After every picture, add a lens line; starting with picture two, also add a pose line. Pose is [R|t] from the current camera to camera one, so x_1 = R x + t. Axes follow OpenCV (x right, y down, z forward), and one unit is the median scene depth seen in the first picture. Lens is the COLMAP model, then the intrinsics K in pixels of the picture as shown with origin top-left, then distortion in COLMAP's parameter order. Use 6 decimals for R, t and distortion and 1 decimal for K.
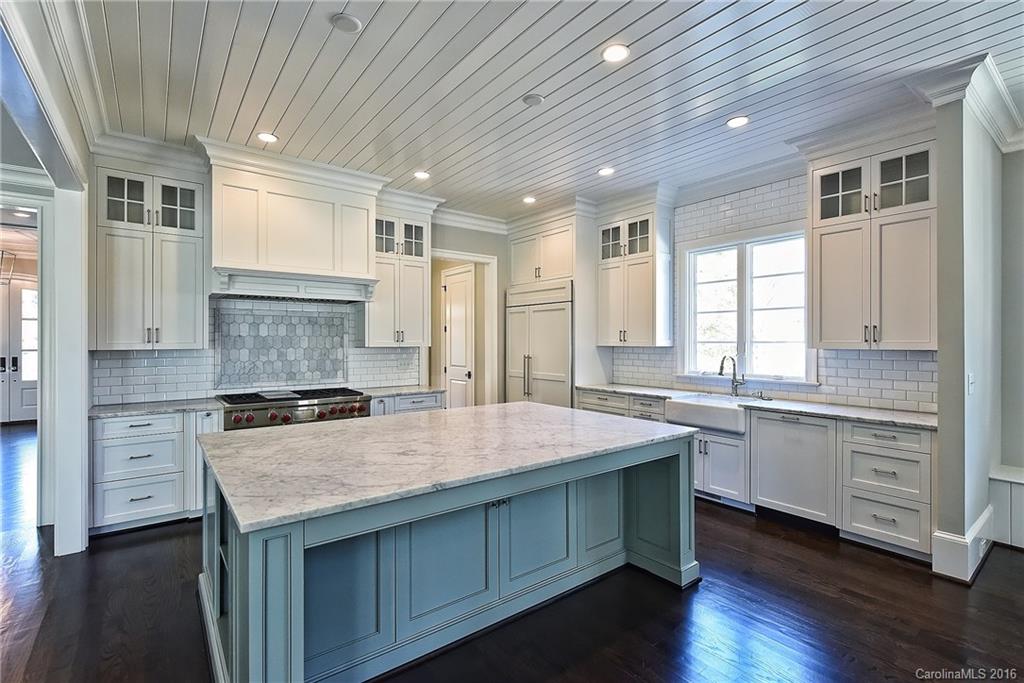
lens RADIAL K [[478.6, 0, 511.5], [0, 478.6, 339.7], [0, 0, 1]] dist [0.004283, 0.000841]
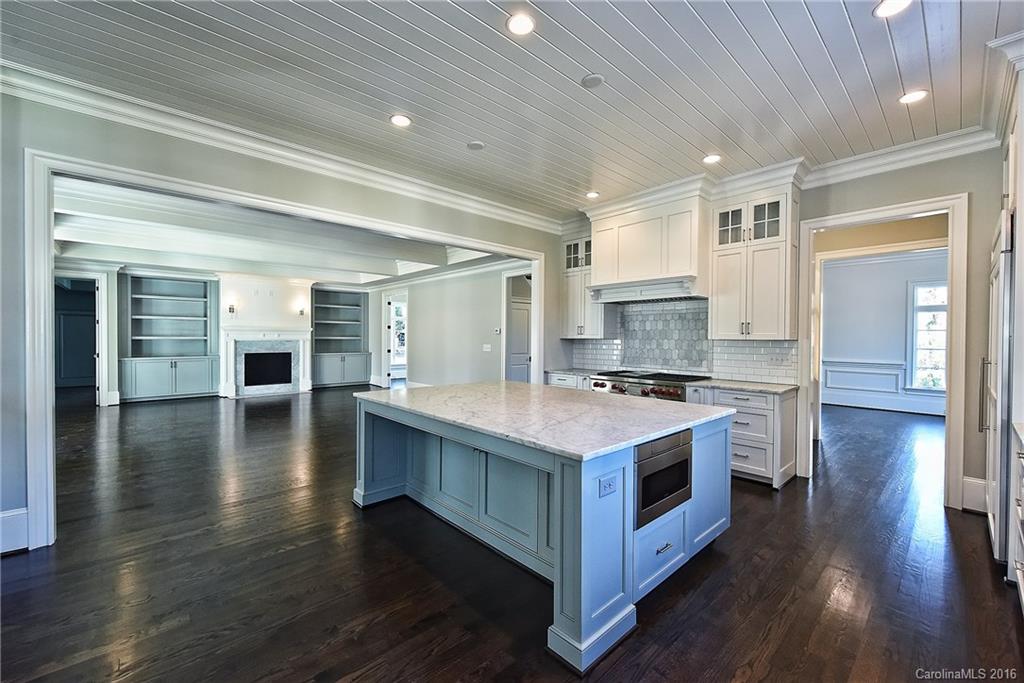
lens RADIAL K [[415.2, 0, 511.7], [0, 415.2, 342.3], [0, 0, 1]] dist [-0.008323, 0.000103]
pose [[0.065334, 0.013476, -0.997772, 0.599687], [-0.005058, 0.999900, 0.013173, 0.013055], [0.997851, 0.004186, 0.065396, 0.533300]]
